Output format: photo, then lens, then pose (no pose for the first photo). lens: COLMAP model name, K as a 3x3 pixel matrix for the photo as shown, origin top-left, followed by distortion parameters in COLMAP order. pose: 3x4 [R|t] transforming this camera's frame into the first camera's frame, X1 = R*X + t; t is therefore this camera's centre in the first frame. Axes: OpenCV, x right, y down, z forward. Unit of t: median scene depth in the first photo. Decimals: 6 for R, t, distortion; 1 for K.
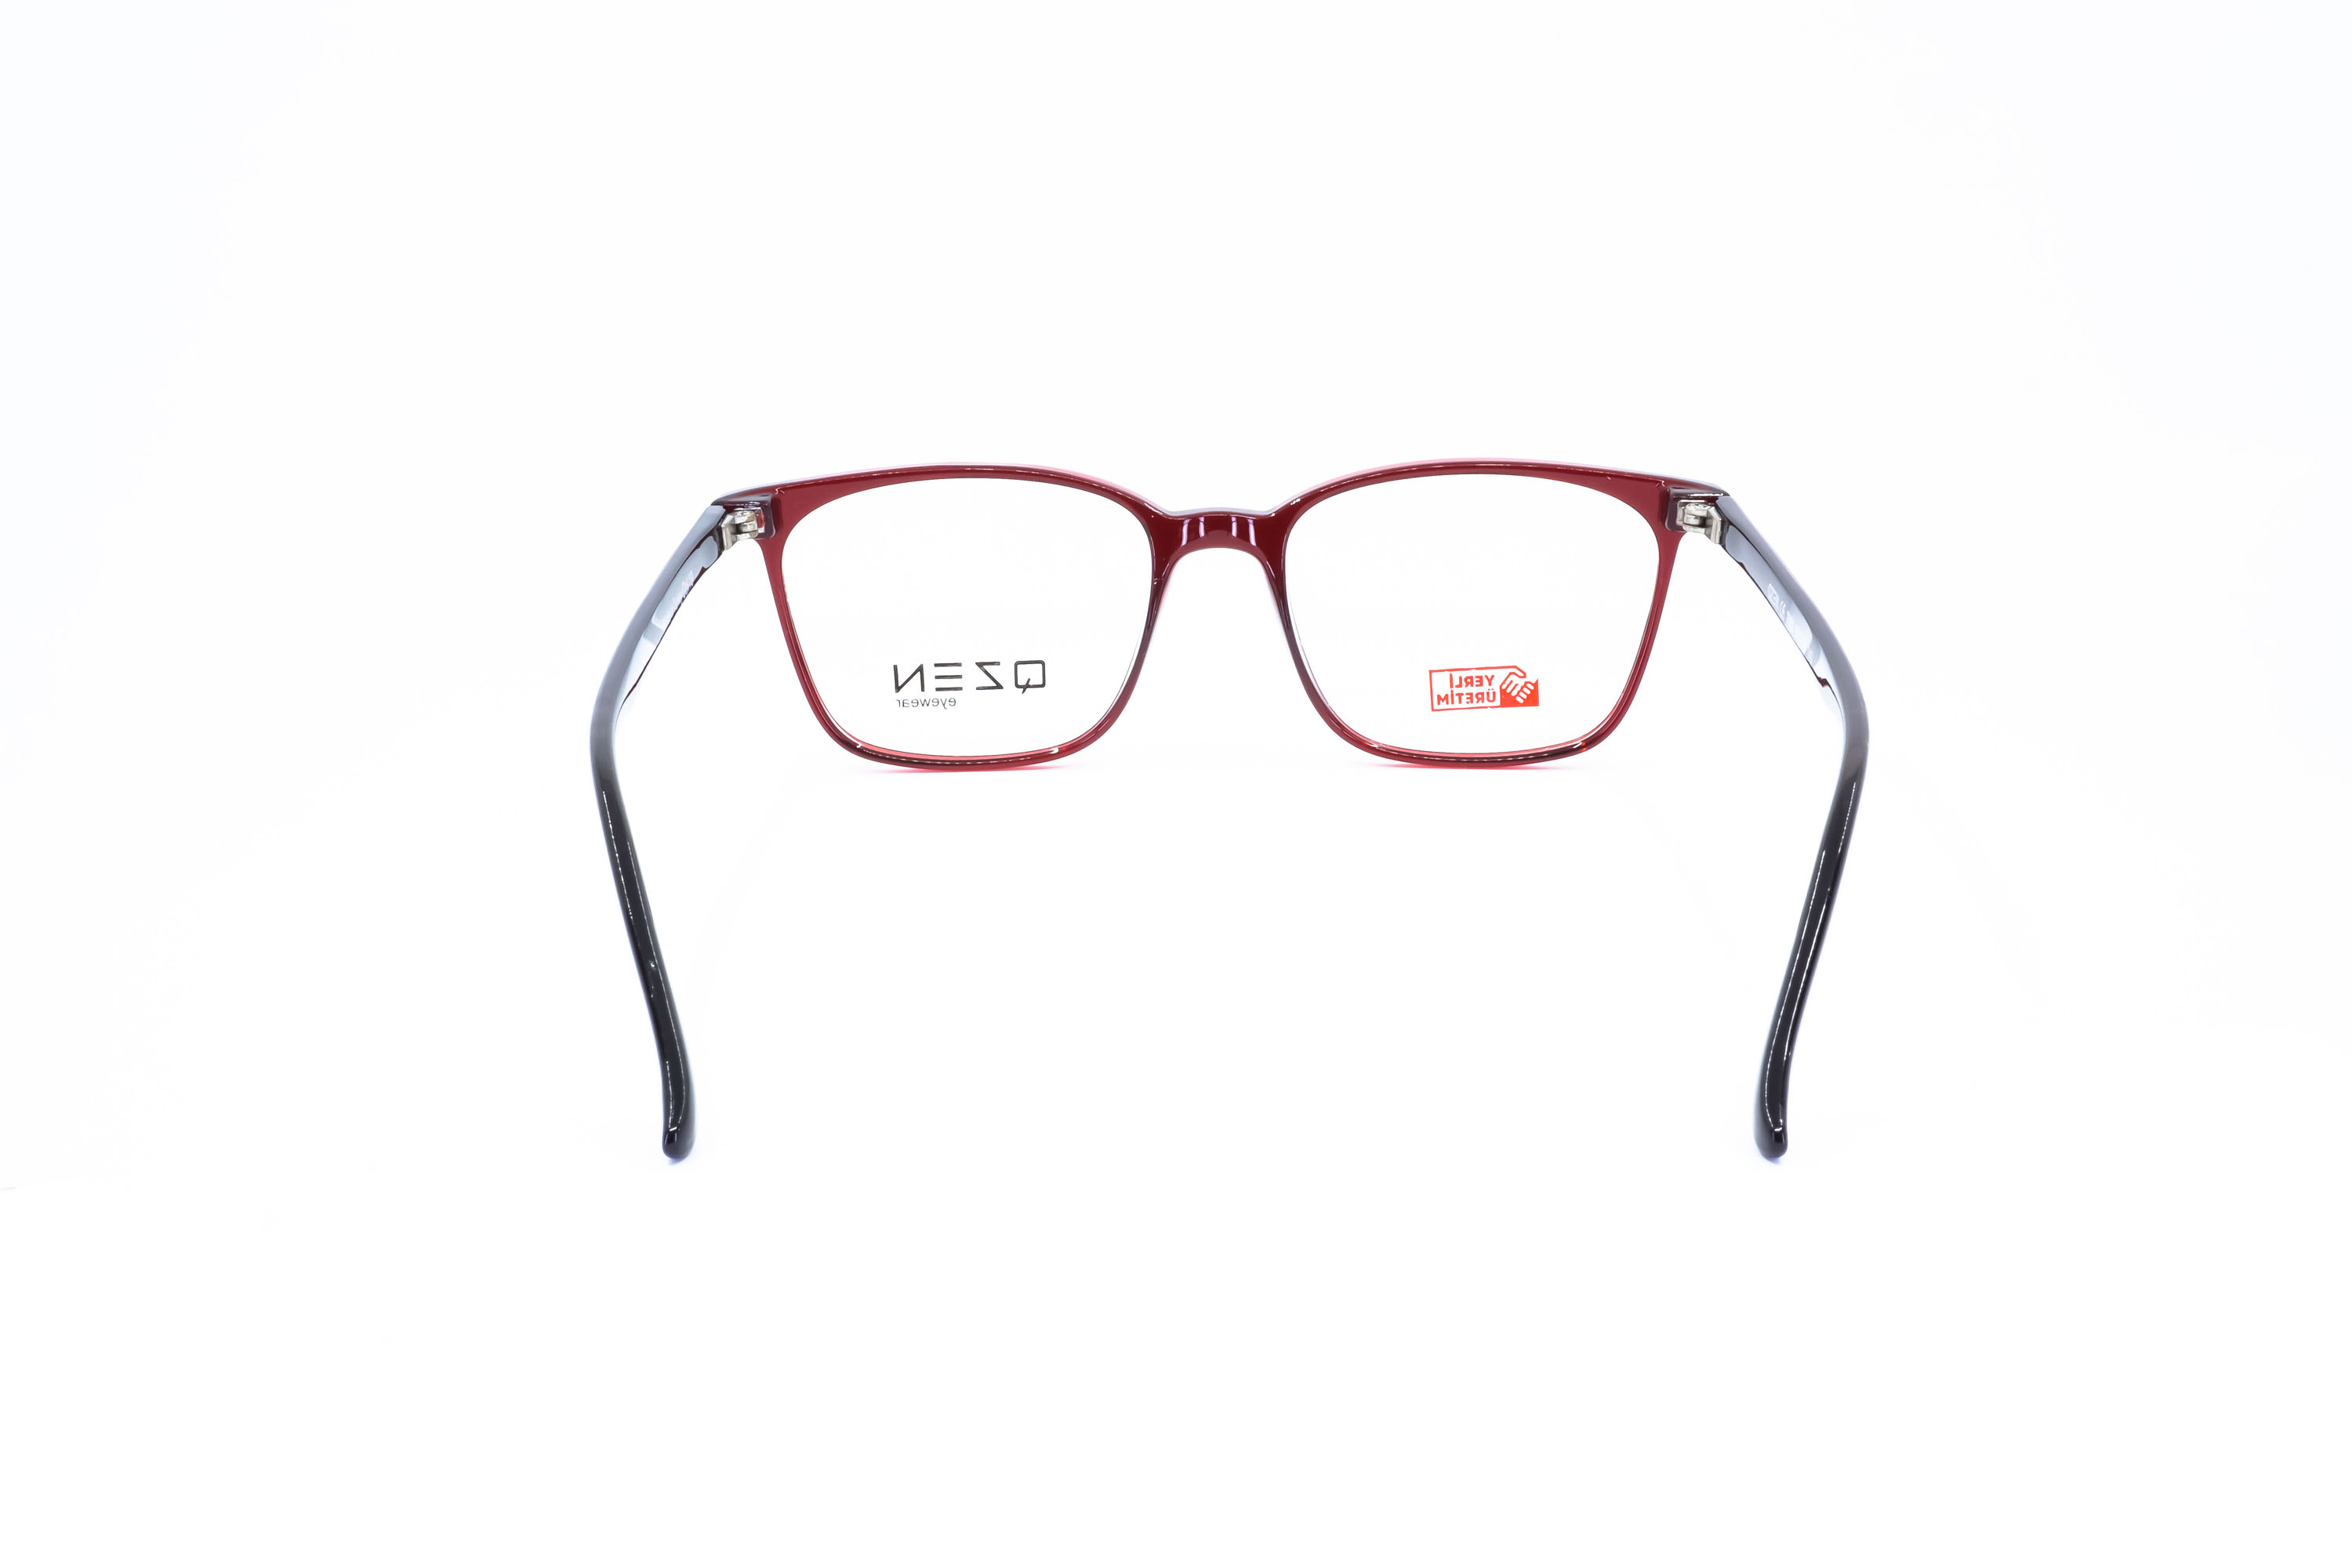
lens RADIAL K [[2585.1, 0, 1176.0], [0, 2585.1, 784.0], [0, 0, 1]] dist [-0.001860, 0.003334]
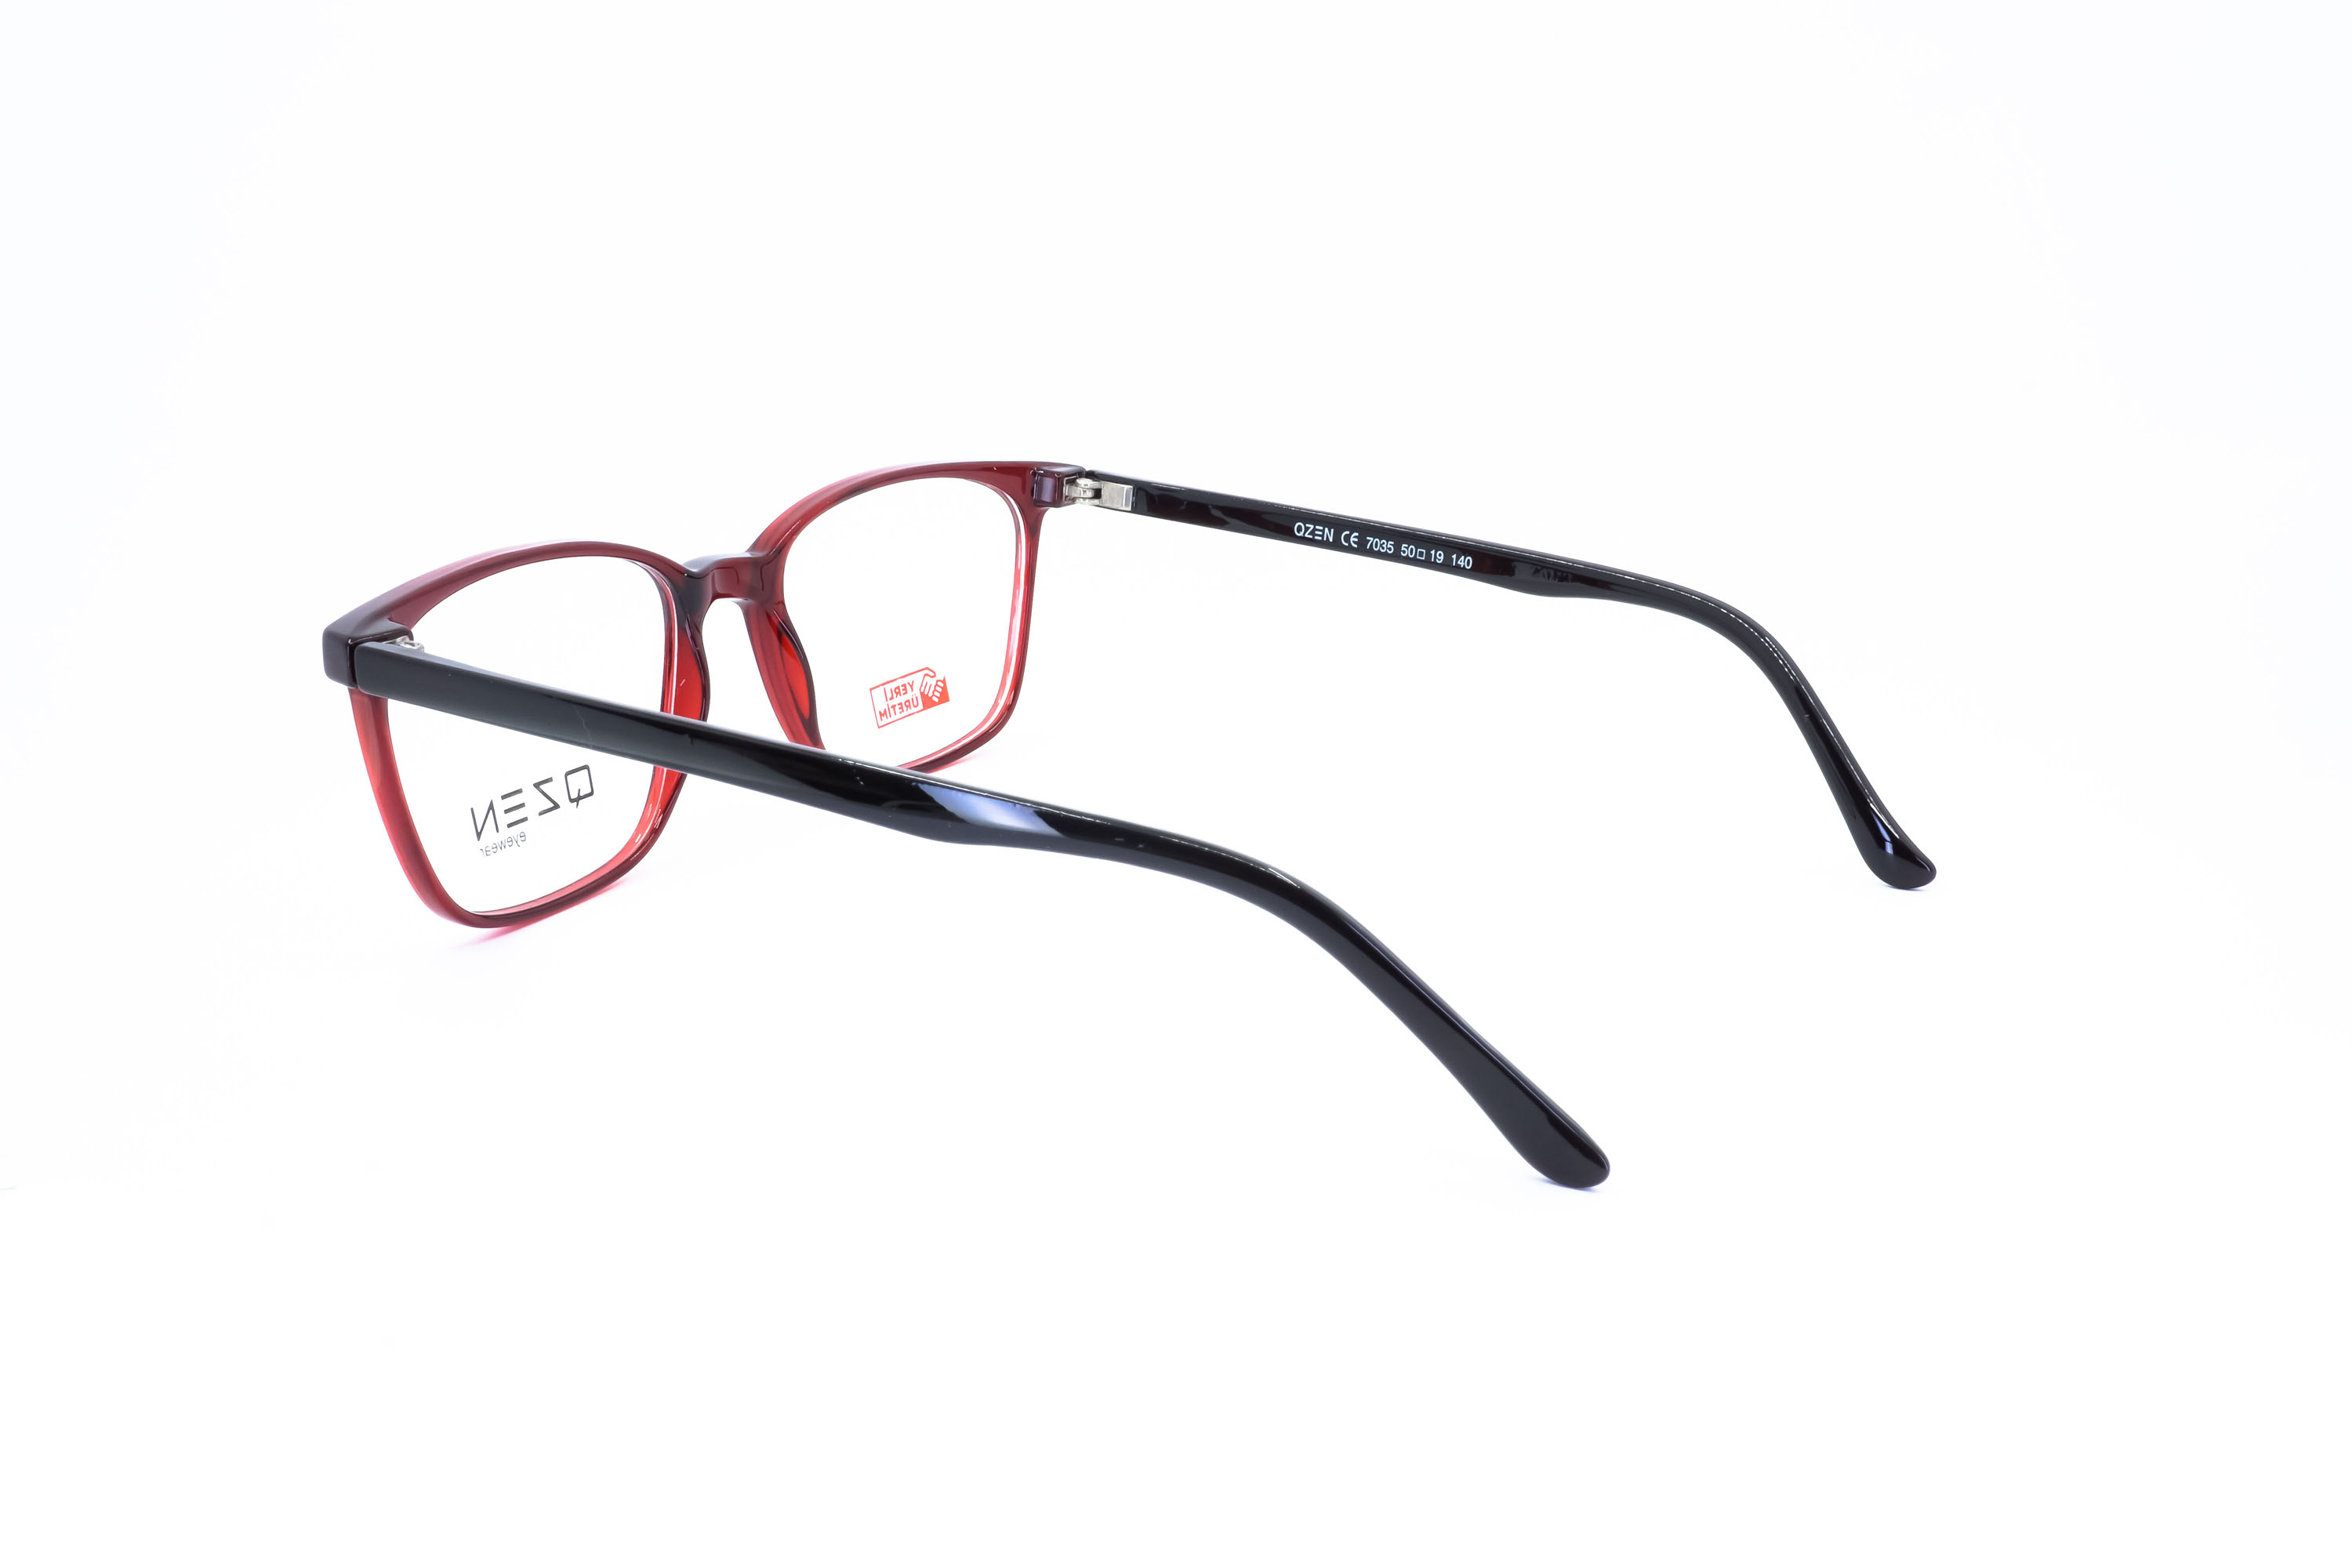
lens RADIAL K [[2585.1, 0, 1176.0], [0, 2585.1, 784.0], [0, 0, 1]] dist [-0.001860, 0.003334]
pose [[0.504270, -0.221354, 0.834694, -0.672814], [0.235080, 0.965272, 0.113962, -0.093846], [-0.830933, 0.138752, 0.538794, 0.380984]]
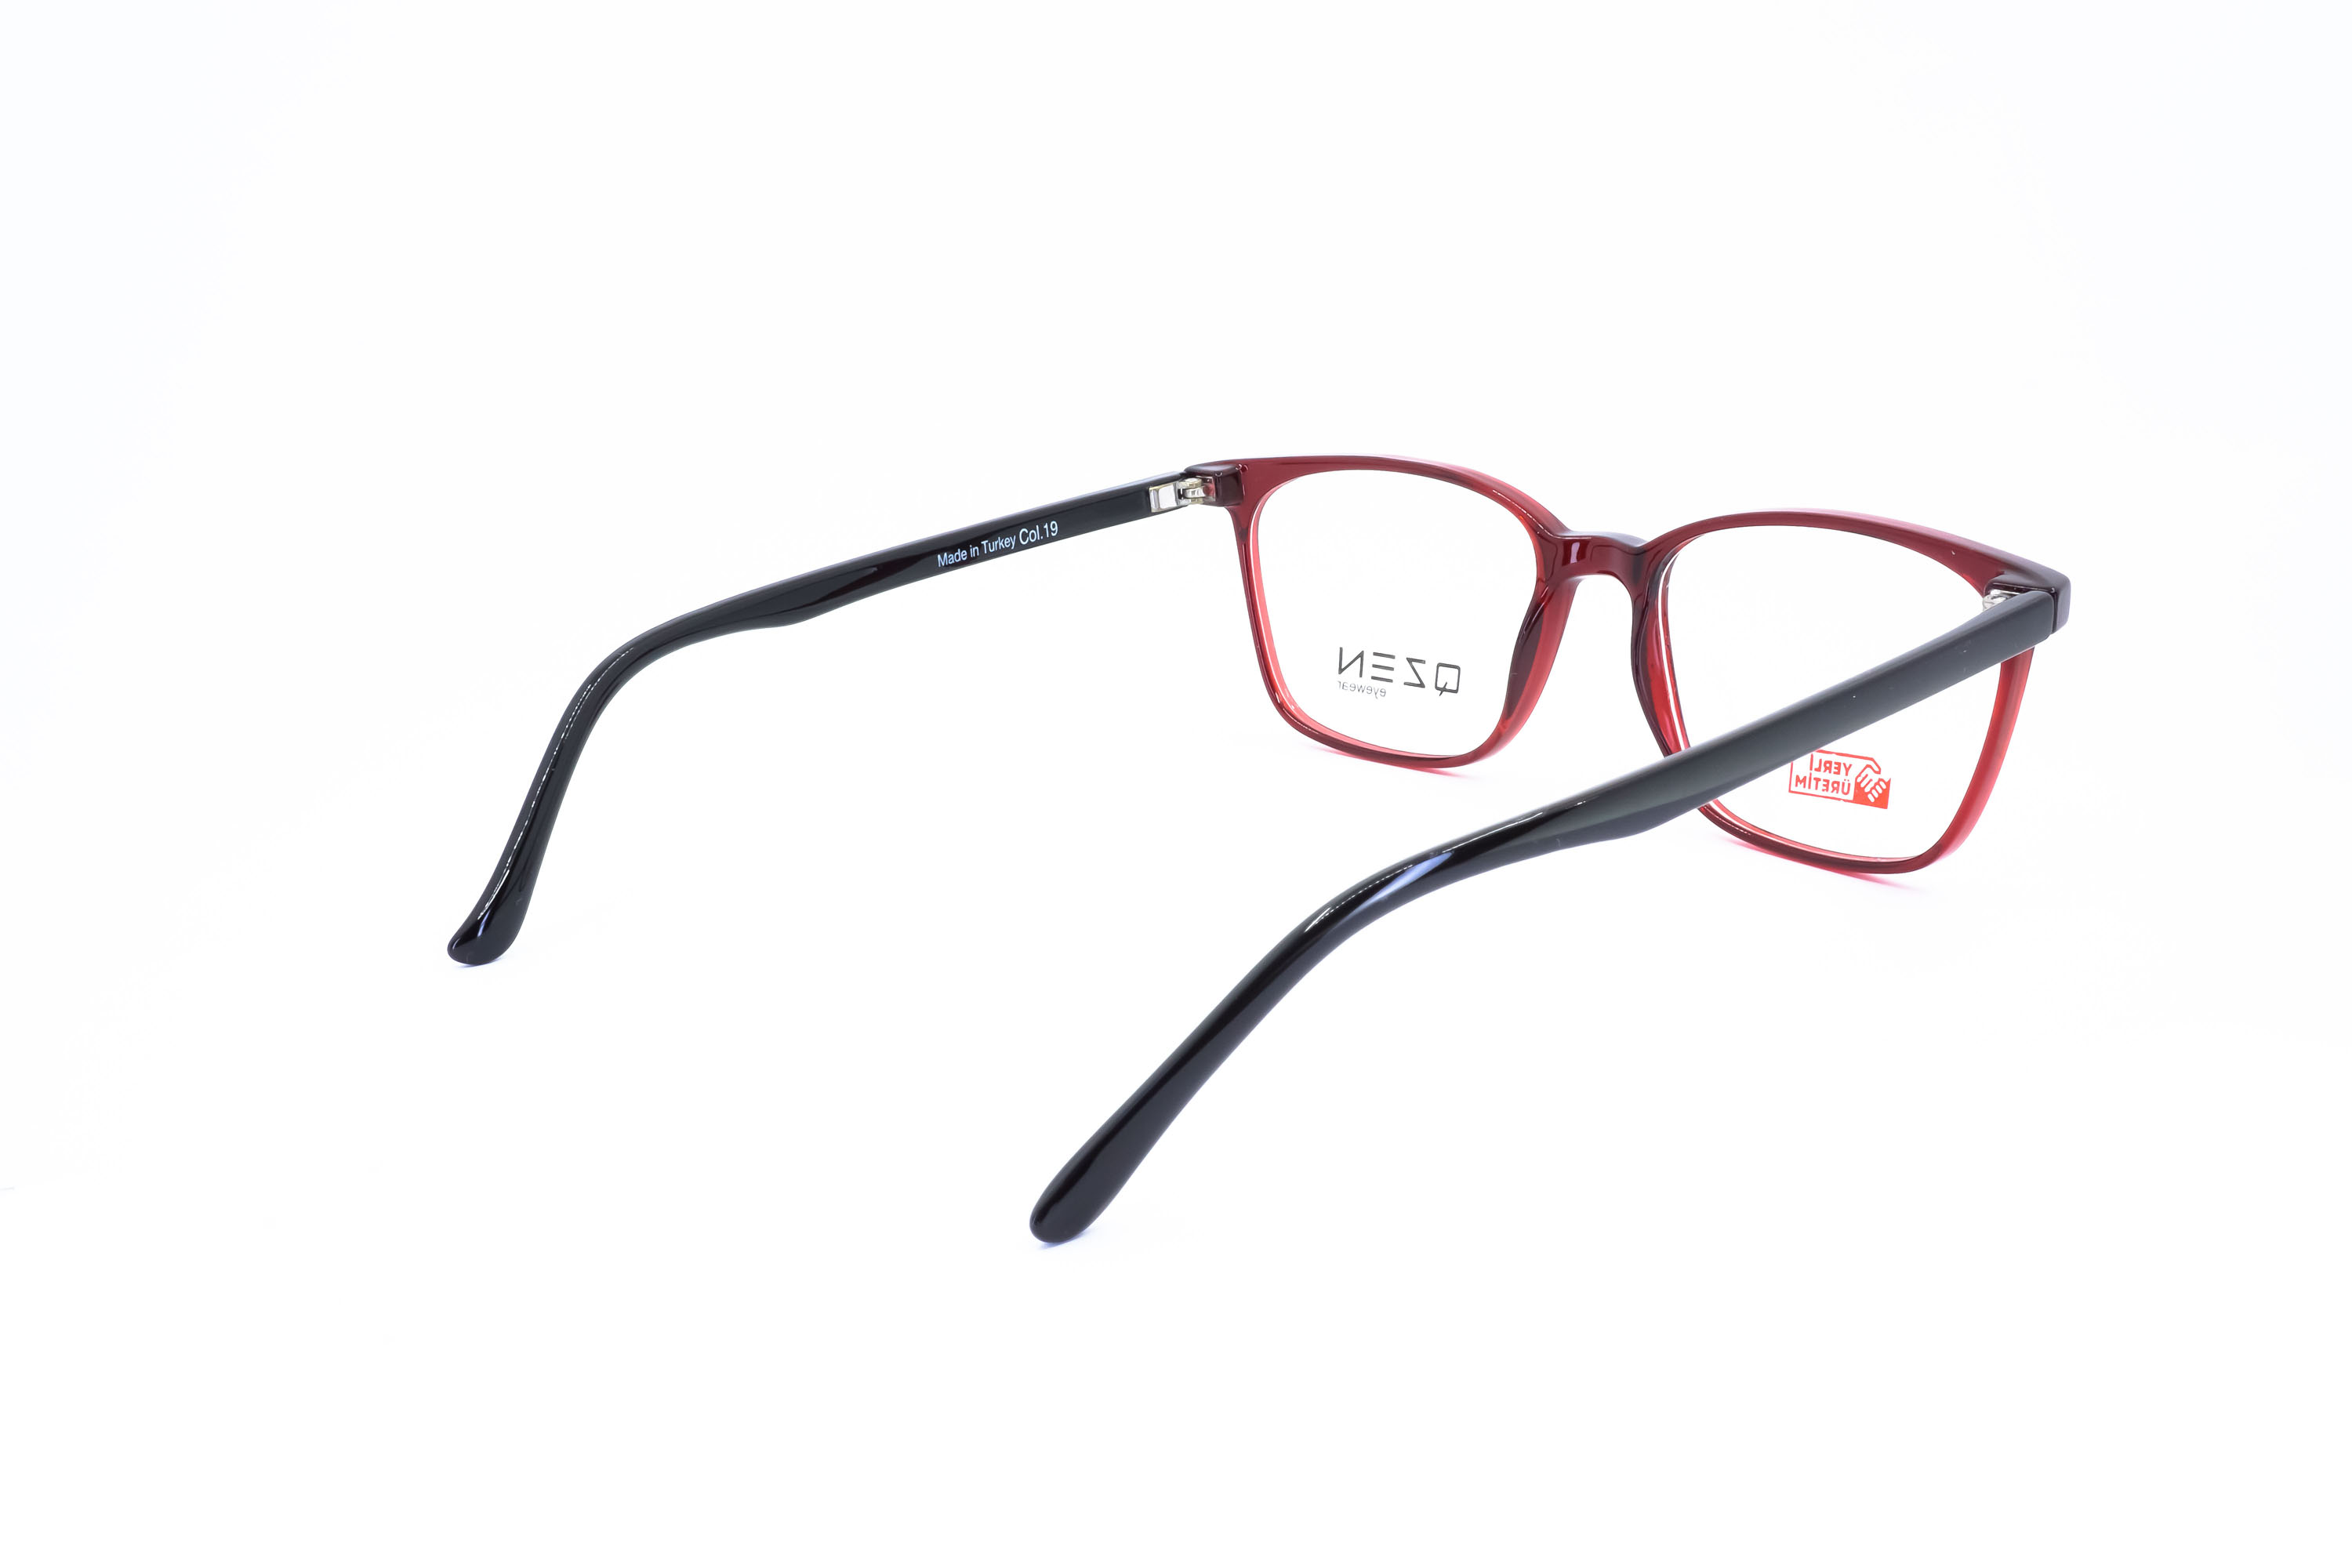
lens RADIAL K [[2546.4, 0, 1176.0], [0, 2546.4, 784.0], [0, 0, 1]] dist [-0.015717, -0.015654]
pose [[0.695440, 0.188944, -0.693299, 0.555460], [-0.184309, 0.979438, 0.082047, -0.063813], [0.694546, 0.070723, 0.715964, 0.238545]]
